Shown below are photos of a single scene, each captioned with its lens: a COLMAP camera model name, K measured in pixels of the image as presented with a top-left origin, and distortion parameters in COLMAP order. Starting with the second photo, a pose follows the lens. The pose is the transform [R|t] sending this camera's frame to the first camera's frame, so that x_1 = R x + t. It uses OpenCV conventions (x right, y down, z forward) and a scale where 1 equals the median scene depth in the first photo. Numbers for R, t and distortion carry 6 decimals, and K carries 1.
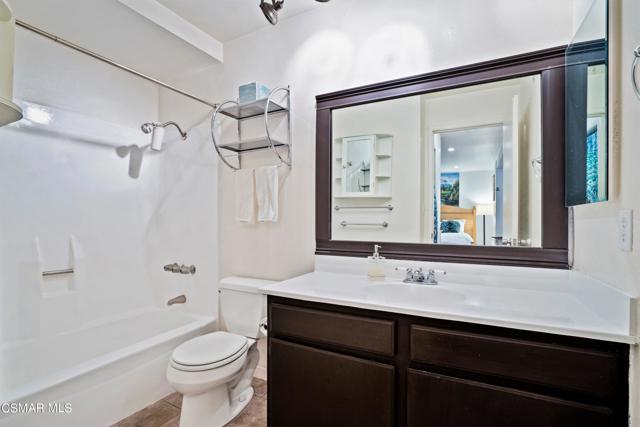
lens RADIAL K [[298.3, 0, 320.9], [0, 298.3, 218.7], [0, 0, 1]] dist [-0.005989, 0.001014]
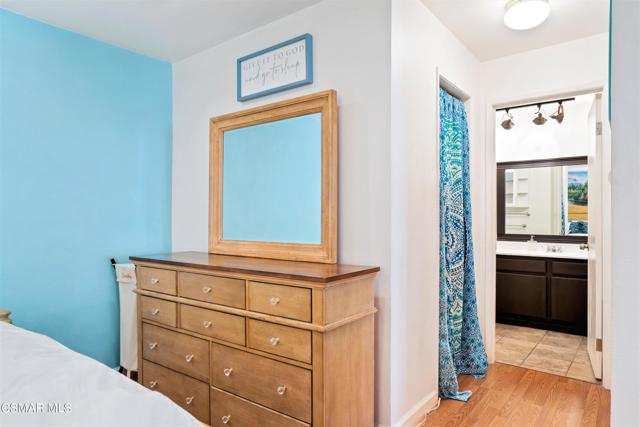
lens RADIAL K [[406.1, 0, 320.0], [0, 406.1, 210.8], [0, 0, 1]] dist [0.030968, 0.001915]
pose [[0.985649, -0.001136, -0.168806, -0.439472], [-0.000771, 0.999937, -0.011226, -0.030953], [0.168809, 0.011195, 0.985585, -1.166252]]
